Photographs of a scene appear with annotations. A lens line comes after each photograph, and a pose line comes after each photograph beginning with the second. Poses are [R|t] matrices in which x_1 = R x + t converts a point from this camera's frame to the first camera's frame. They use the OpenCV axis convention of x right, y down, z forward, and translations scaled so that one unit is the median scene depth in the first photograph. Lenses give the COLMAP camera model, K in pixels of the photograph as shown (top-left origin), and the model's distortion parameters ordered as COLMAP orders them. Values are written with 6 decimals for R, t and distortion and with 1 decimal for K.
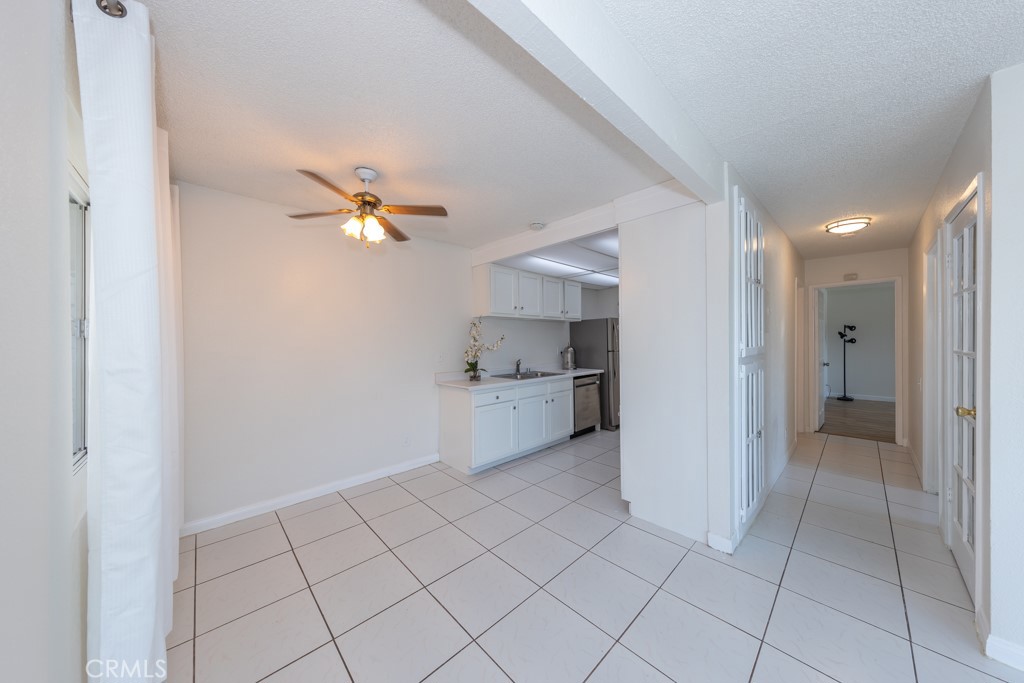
lens RADIAL K [[332.8, 0, 516.8], [0, 332.8, 343.4], [0, 0, 1]] dist [0.006173, -0.000709]
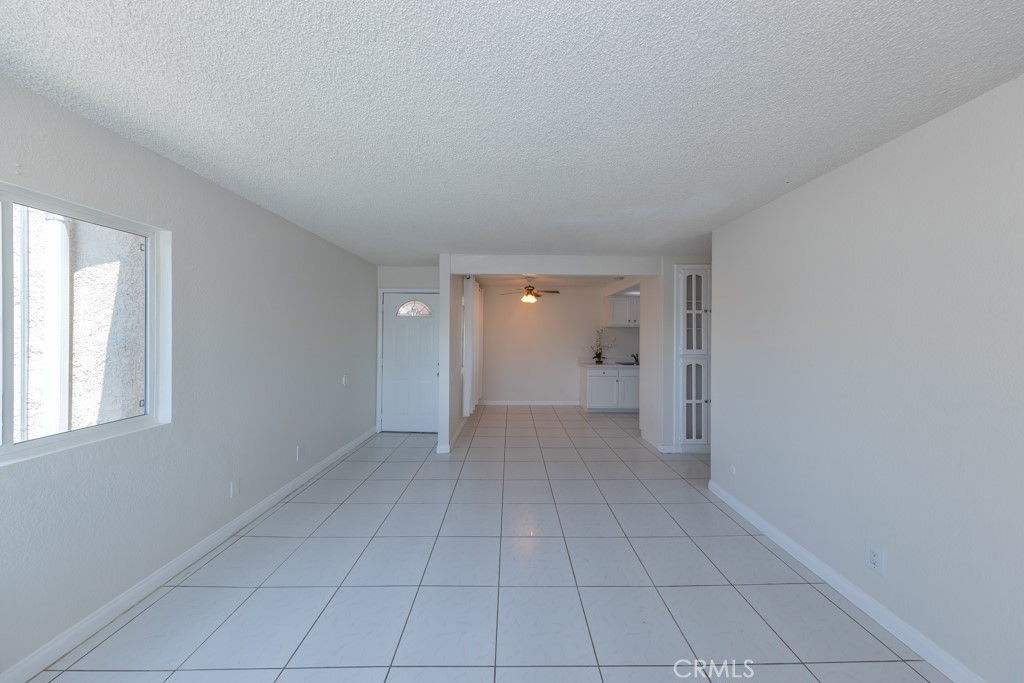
lens RADIAL K [[321.5, 0, 515.6], [0, 321.5, 335.7], [0, 0, 1]] dist [-0.001678, -0.000079]
pose [[0.728274, 0.012616, -0.685170, 0.715805], [-0.018701, 0.999824, -0.001468, -0.025161], [0.685031, 0.013883, 0.728381, -0.545303]]
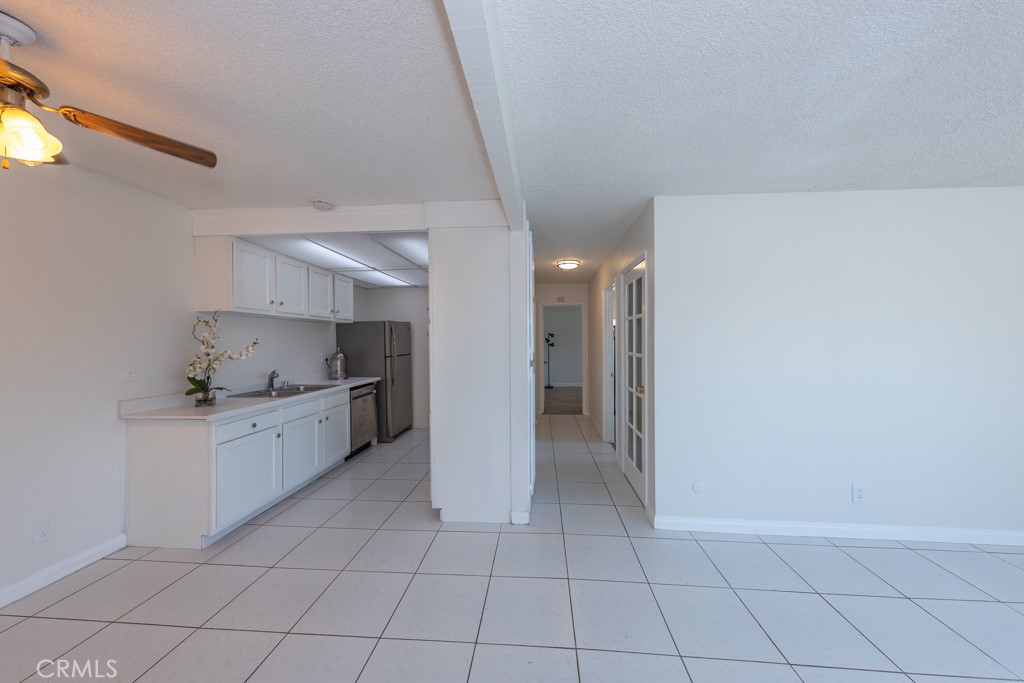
lens RADIAL K [[349.1, 0, 518.1], [0, 349.1, 343.0], [0, 0, 1]] dist [0.008442, -0.000791]
pose [[0.743775, 0.002242, 0.668427, -0.130270], [0.003823, 0.999964, -0.007608, -0.007777], [-0.668419, 0.008214, 0.743739, 0.043108]]
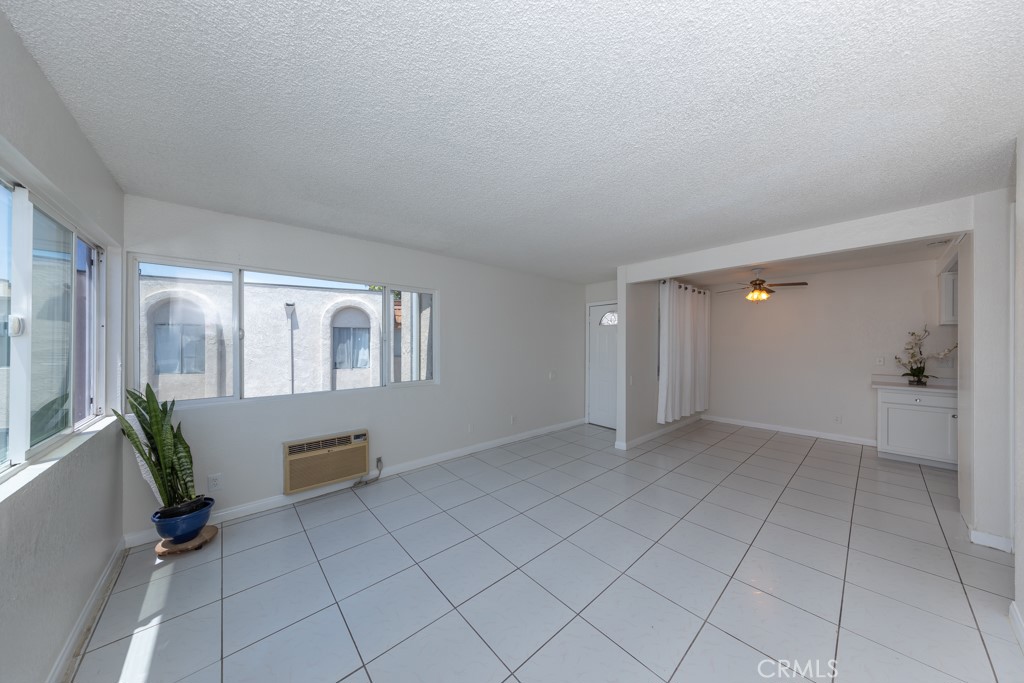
lens RADIAL K [[321.5, 0, 510.7], [0, 321.5, 345.6], [0, 0, 1]] dist [-0.001678, -0.000079]
pose [[-0.047902, 0.012624, -0.998772, 0.983544], [-0.008905, 0.999875, 0.013065, -0.020504], [0.998812, 0.009520, -0.047784, -0.282564]]
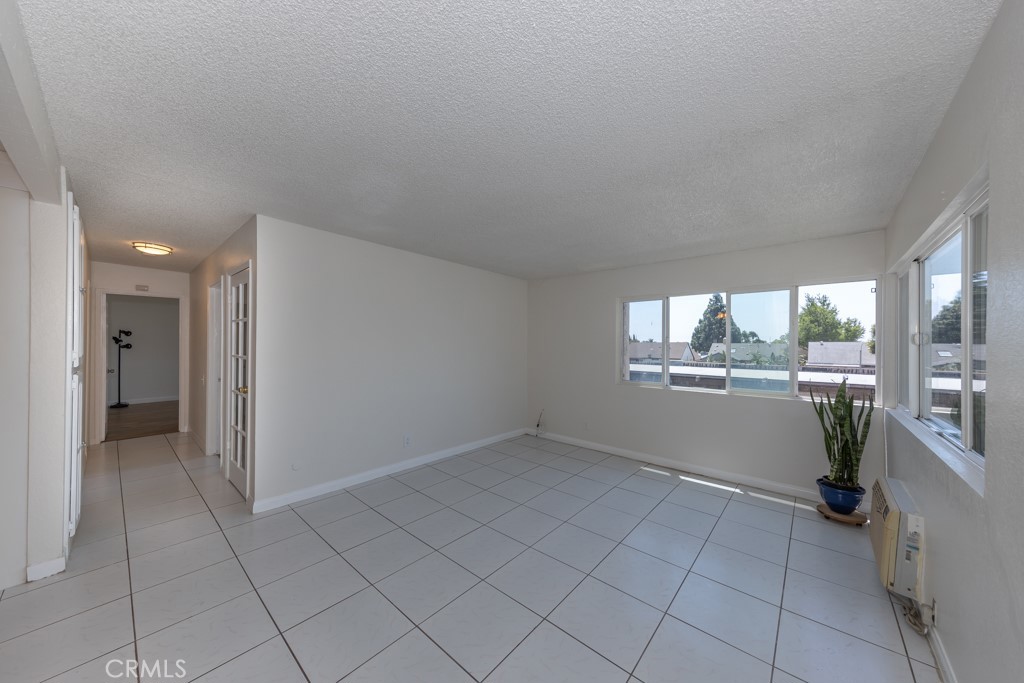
lens RADIAL K [[349.1, 0, 517.9], [0, 349.1, 343.0], [0, 0, 1]] dist [0.008442, -0.000791]
pose [[-0.088956, 0.010339, 0.995982, -0.280818], [0.001329, 0.999946, -0.010261, -0.009899], [-0.996035, 0.000410, -0.088965, -0.122633]]
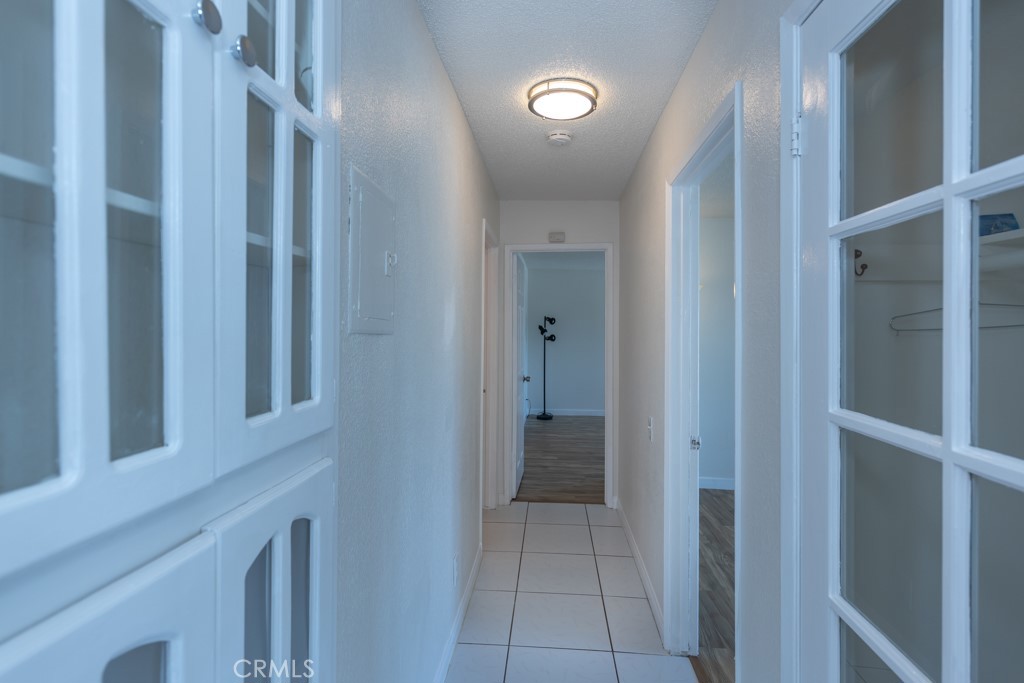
lens RADIAL K [[490.6, 0, 513.4], [0, 490.6, 331.9], [0, 0, 1]] dist [-0.001020, -0.000135]
pose [[0.751381, 0.009454, 0.659801, 0.425153], [-0.006448, 0.999955, -0.006986, -0.025039], [-0.659837, 0.000995, 0.751408, 0.461612]]
